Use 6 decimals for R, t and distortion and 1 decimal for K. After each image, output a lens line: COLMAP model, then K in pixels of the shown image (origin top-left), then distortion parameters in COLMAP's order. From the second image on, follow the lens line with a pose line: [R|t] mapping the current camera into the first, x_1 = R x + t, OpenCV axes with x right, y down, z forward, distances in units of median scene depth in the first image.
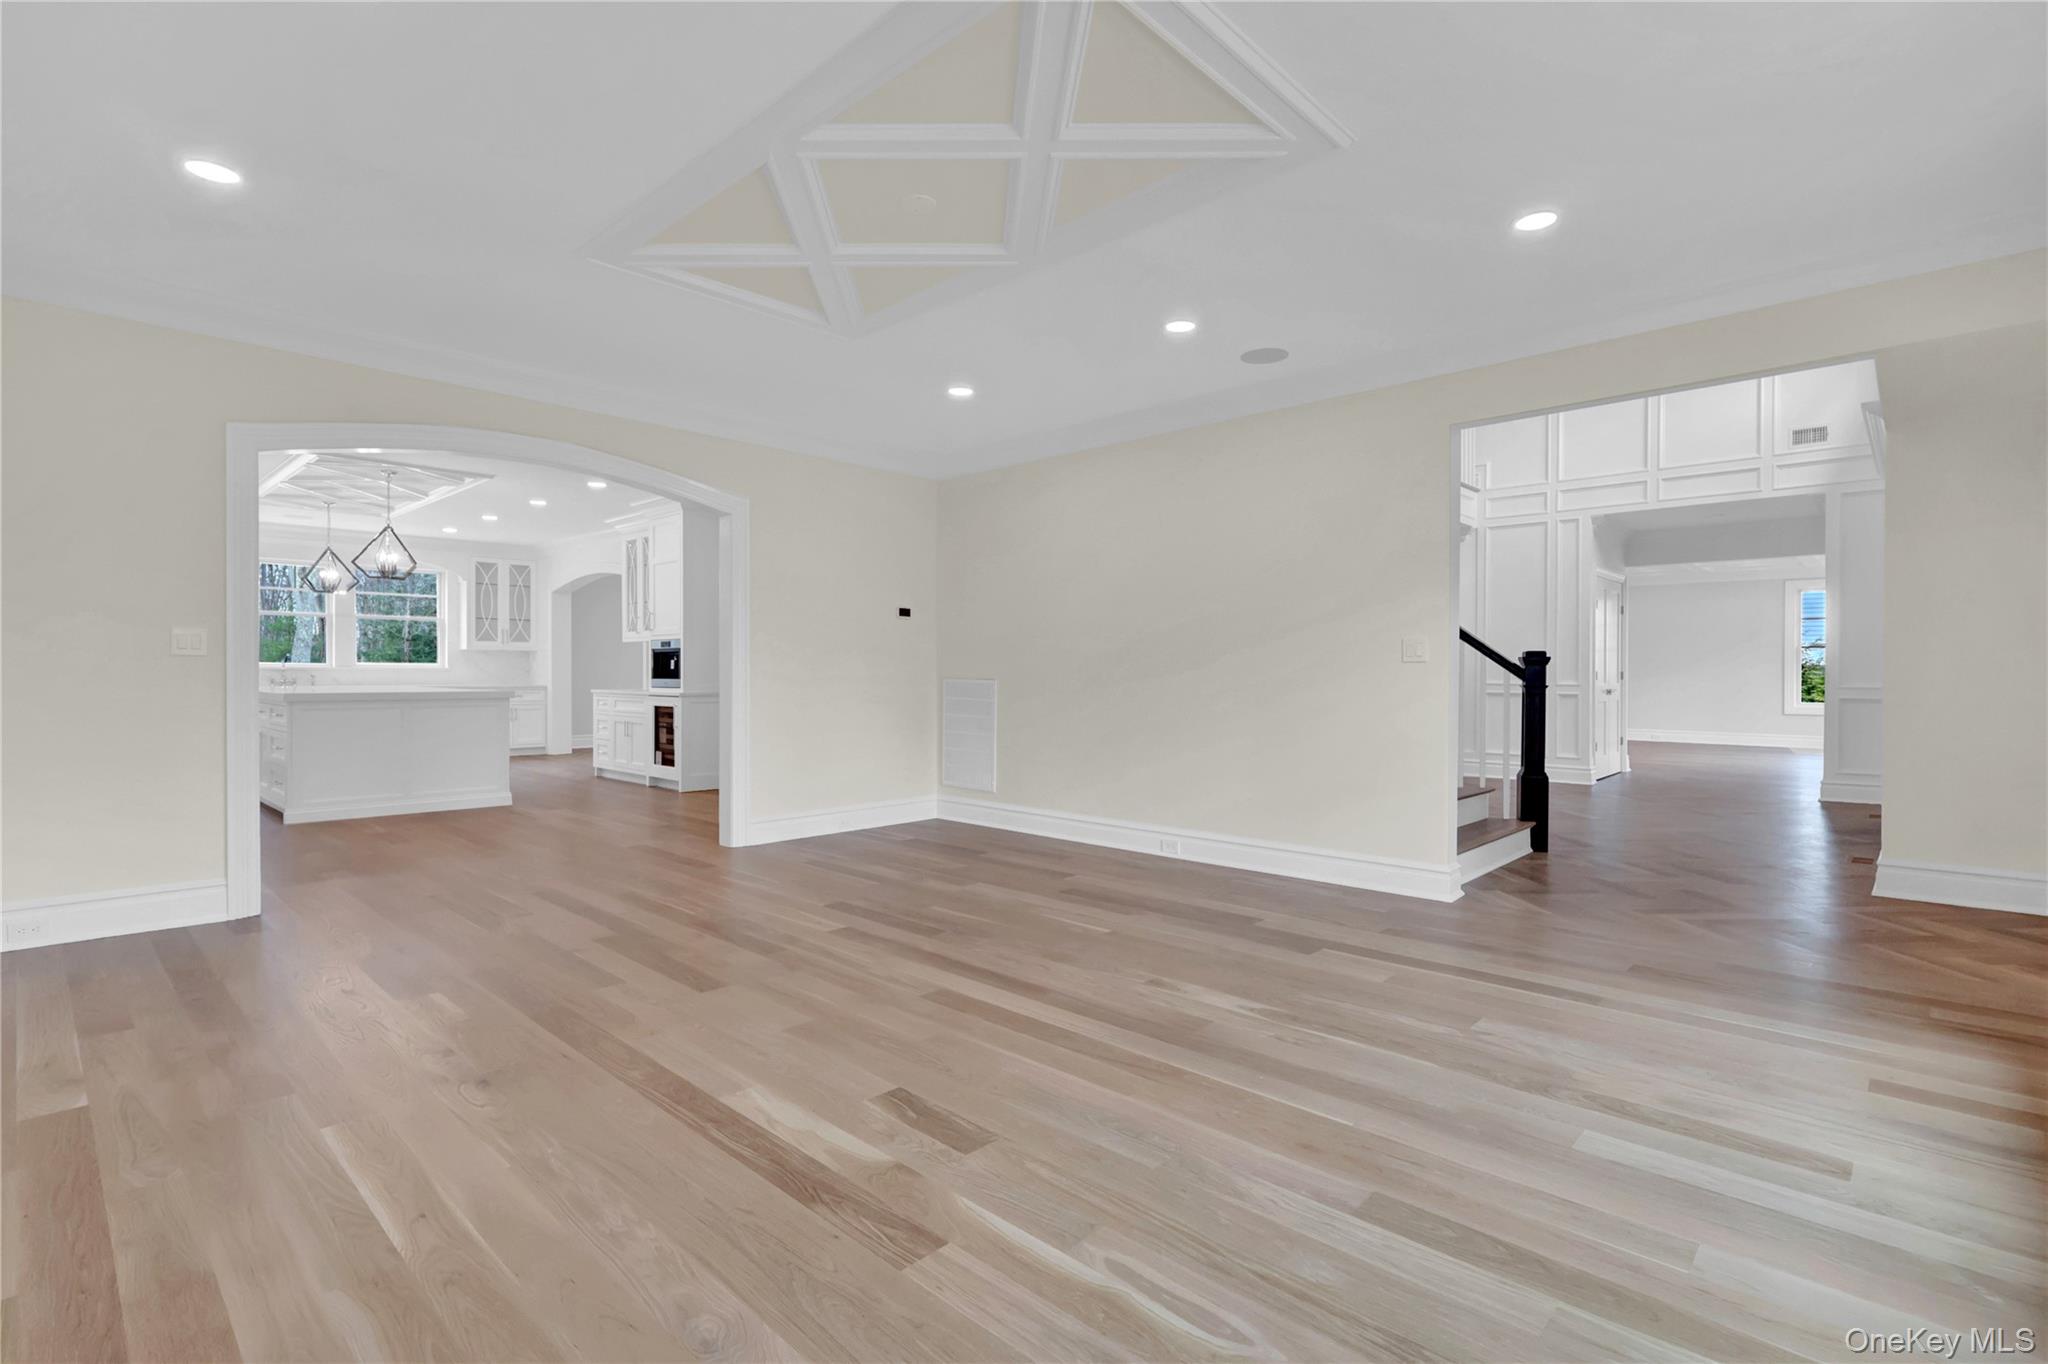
lens RADIAL K [[950.6, 0, 1026.0], [0, 950.6, 679.3], [0, 0, 1]] dist [-0.000416, -0.000550]
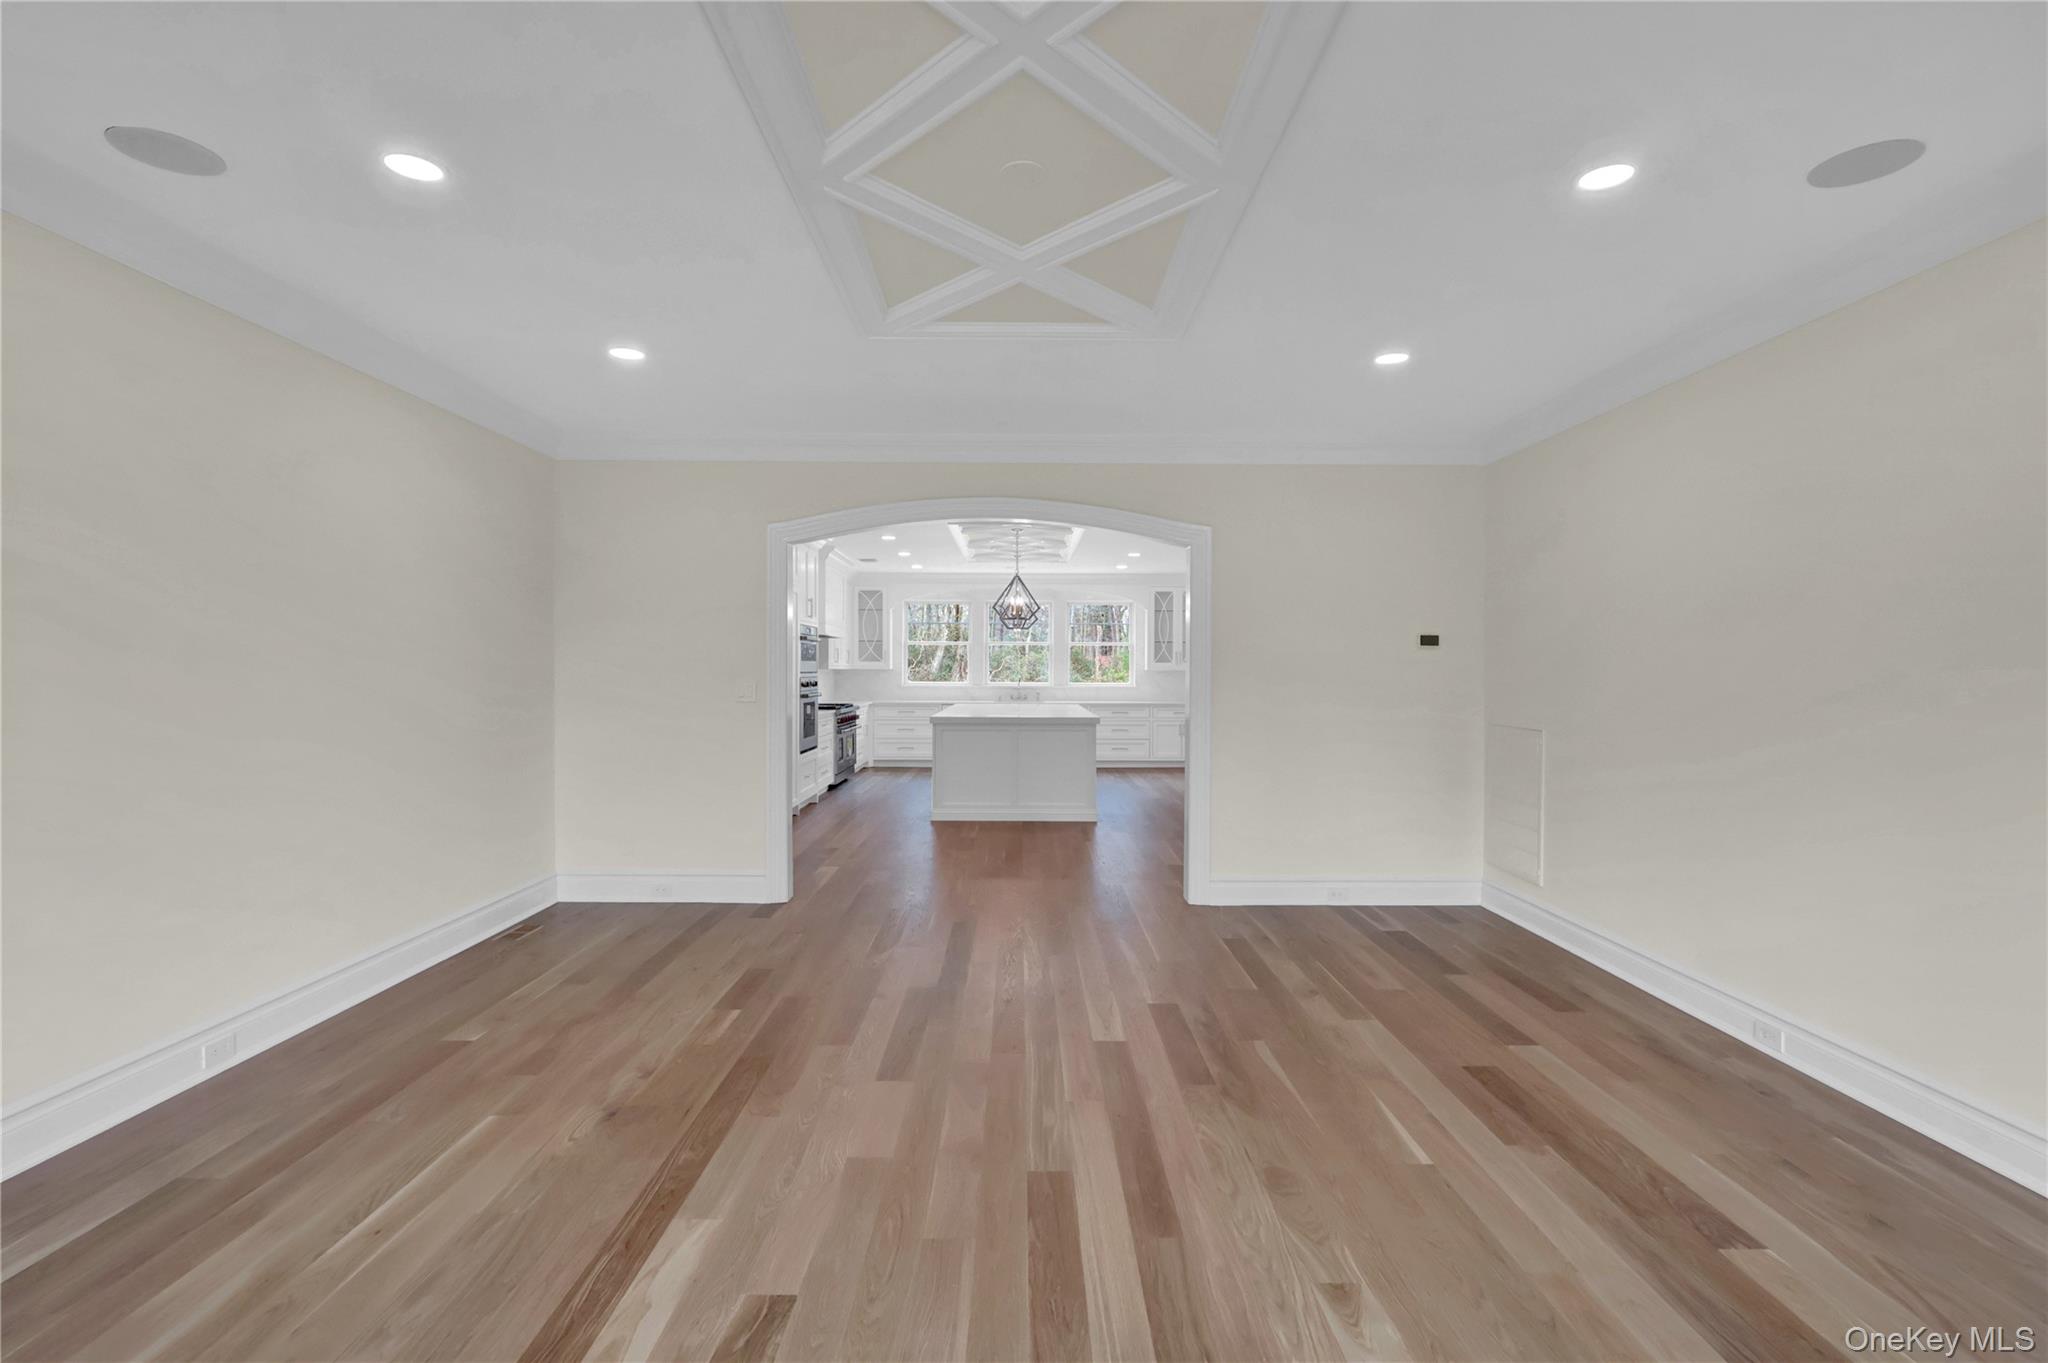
lens RADIAL K [[950.6, 0, 1030.7], [0, 950.6, 676.0], [0, 0, 1]] dist [-0.000416, -0.000550]
pose [[0.691950, 0.004459, -0.721932, 0.433085], [-0.008543, 0.999961, -0.002012, -0.072627], [0.721895, 0.007559, 0.691961, 0.427994]]
